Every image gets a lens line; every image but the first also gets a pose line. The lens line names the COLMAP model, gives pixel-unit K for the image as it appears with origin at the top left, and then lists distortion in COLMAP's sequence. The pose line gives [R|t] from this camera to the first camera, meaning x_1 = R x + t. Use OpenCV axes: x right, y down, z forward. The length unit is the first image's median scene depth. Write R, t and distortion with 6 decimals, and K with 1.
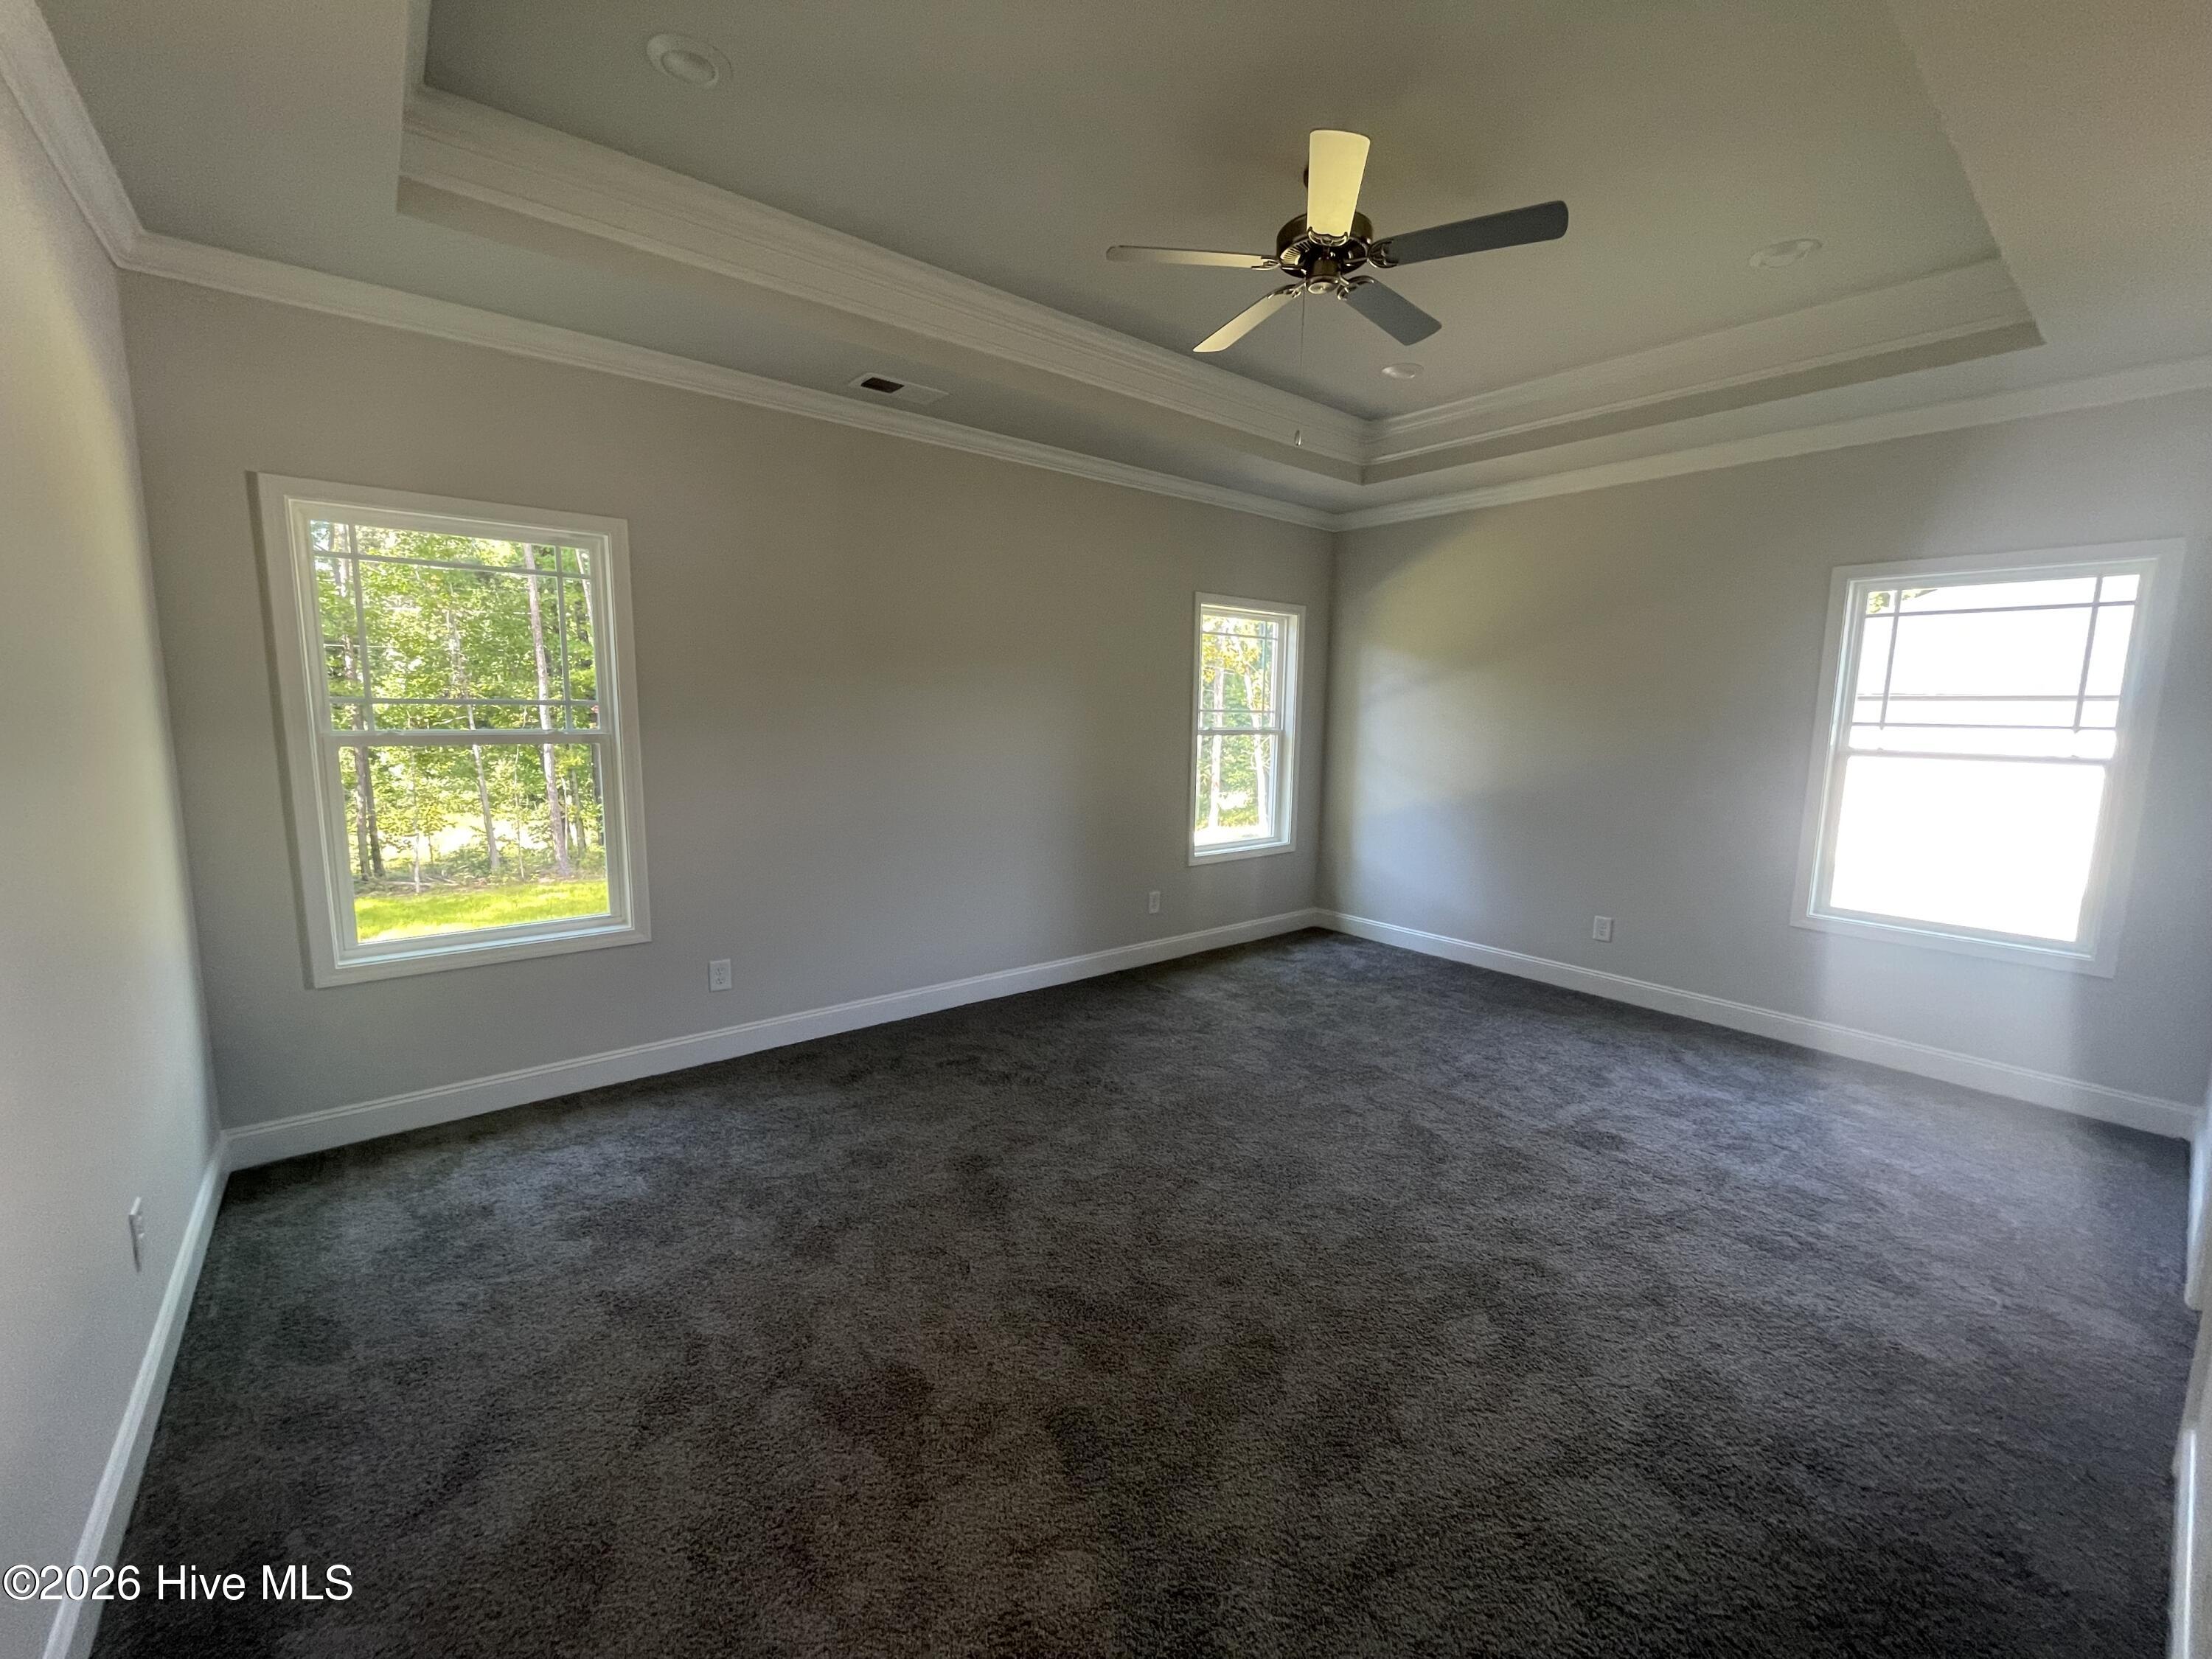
lens RADIAL K [[896.3, 0, 1106.0], [0, 896.3, 829.5], [0, 0, 1]] dist [0.000185, -0.000651]
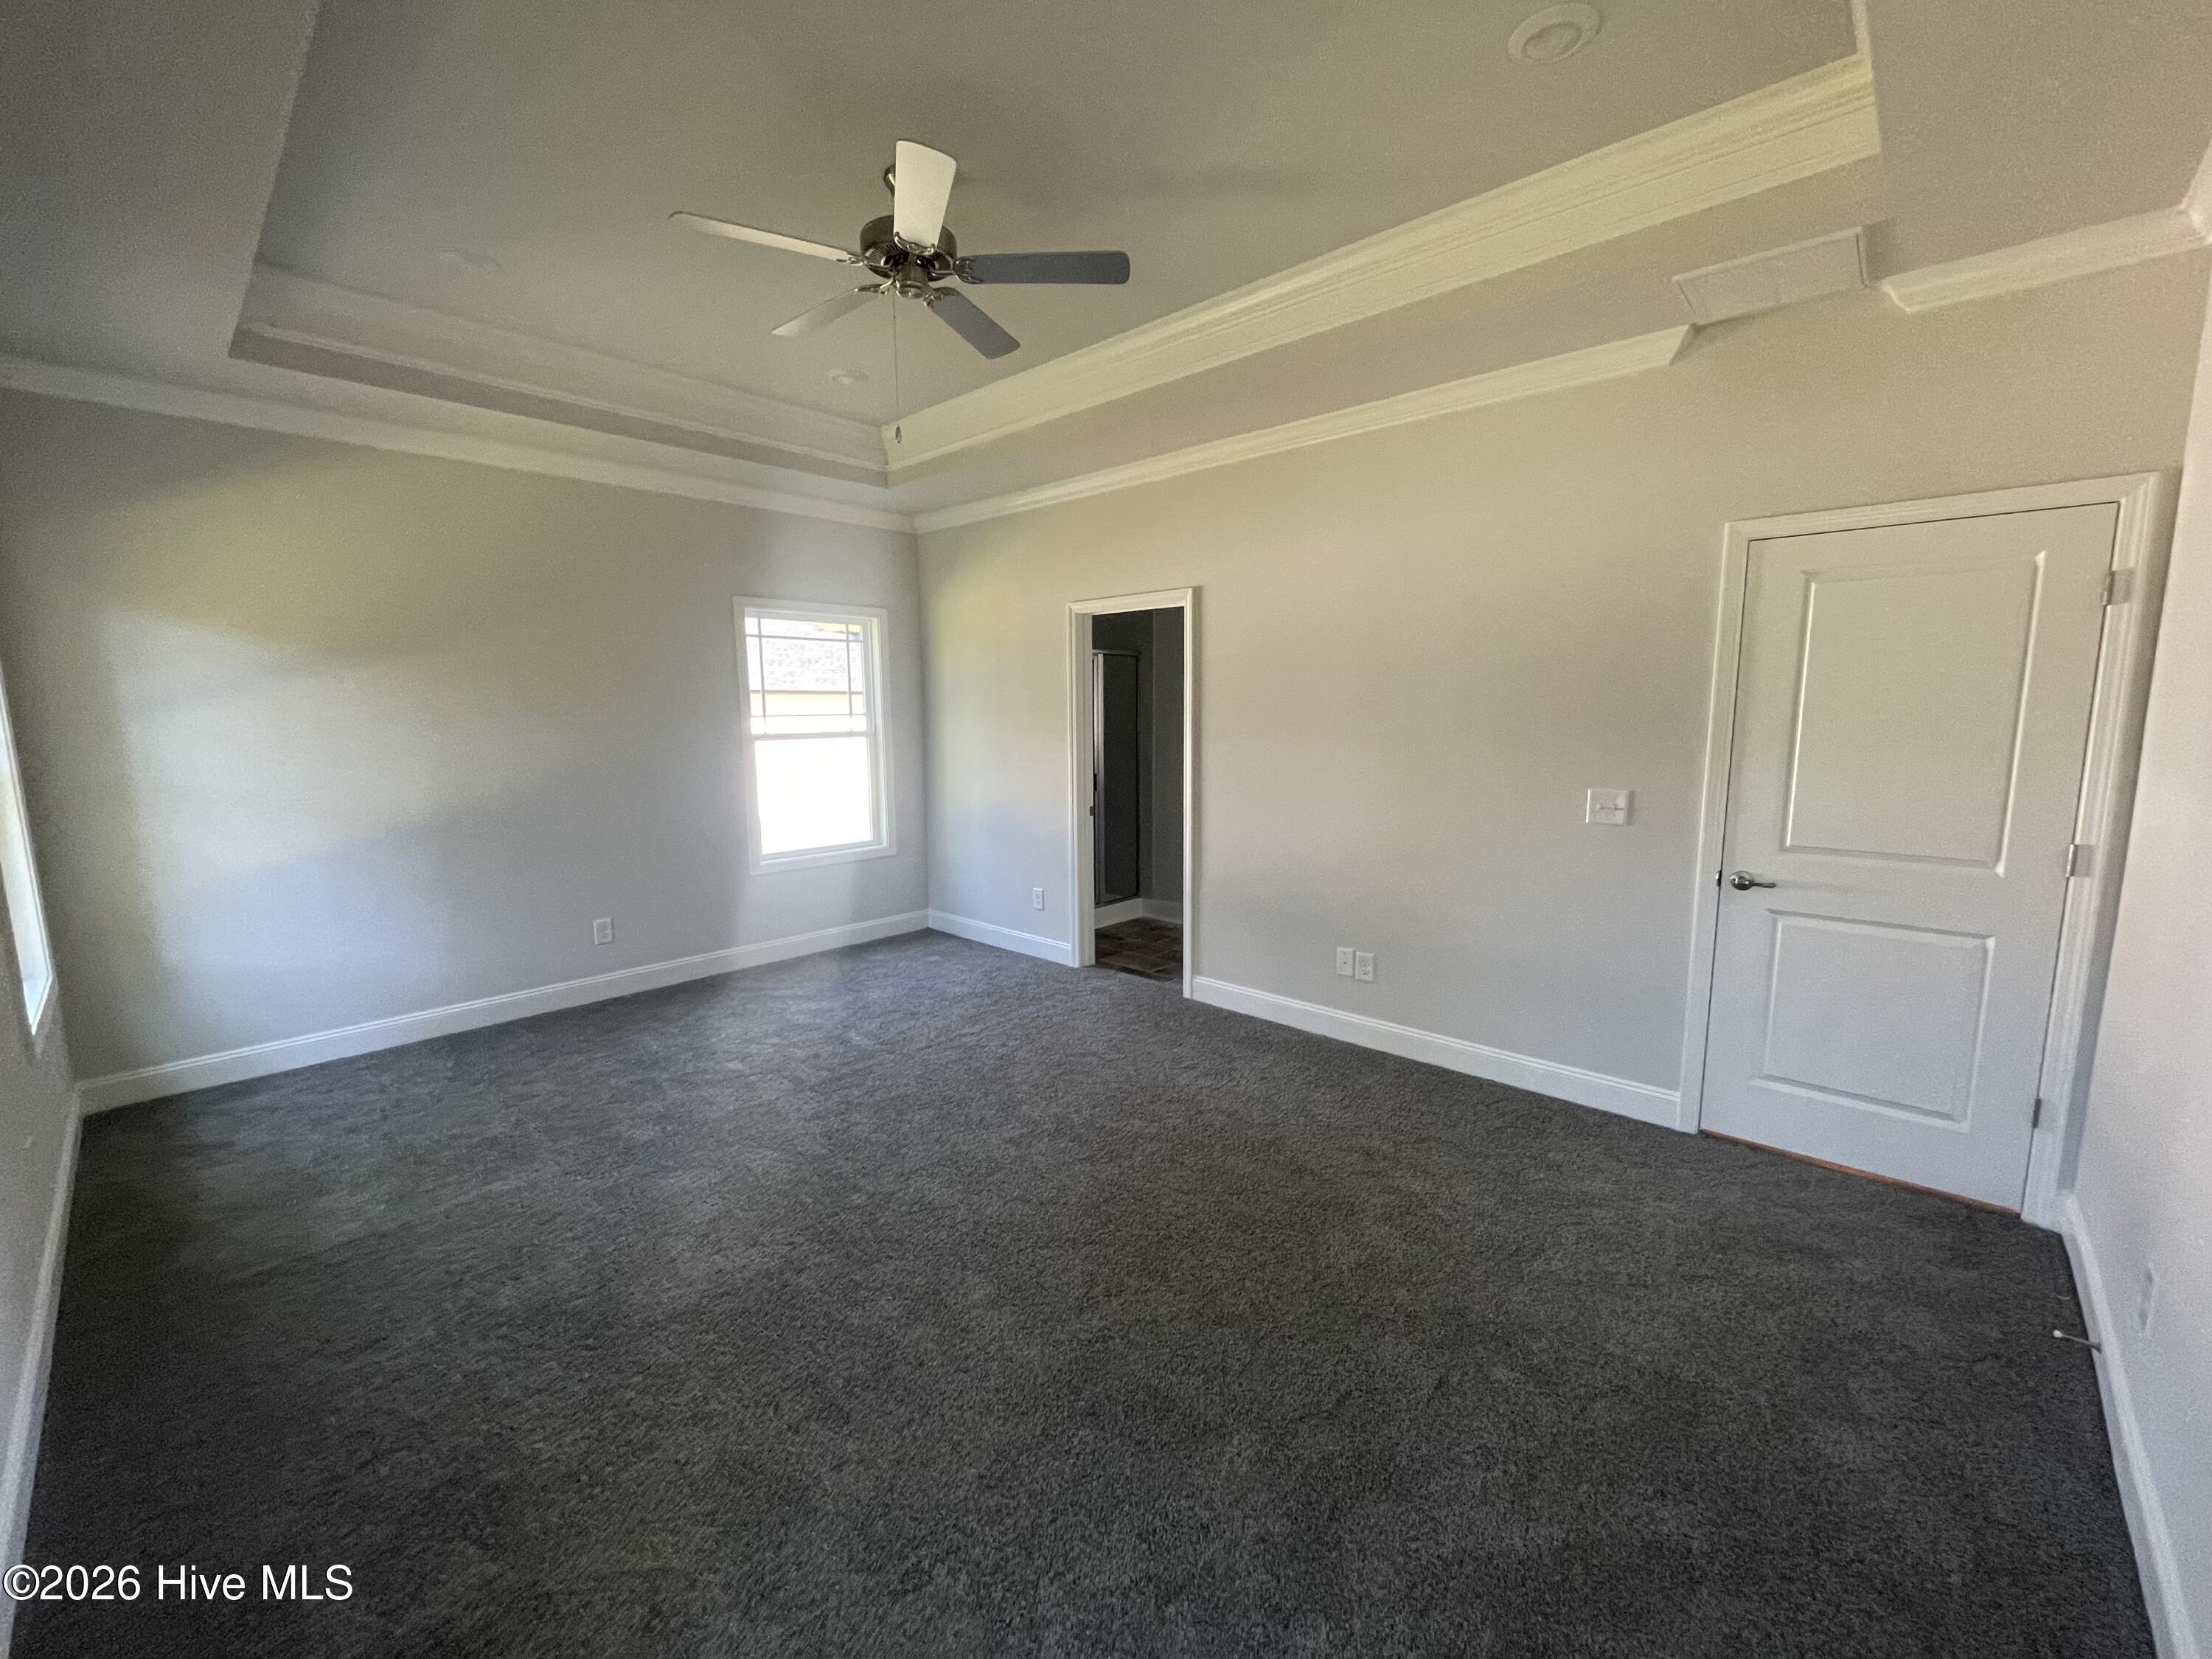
lens RADIAL K [[896.3, 0, 1106.0], [0, 896.3, 829.5], [0, 0, 1]] dist [0.000185, -0.000651]
pose [[-0.143803, -0.143043, 0.979214, -0.556652], [0.144328, 0.975887, 0.163752, -0.094177], [-0.979025, 0.164876, -0.119690, 0.669830]]
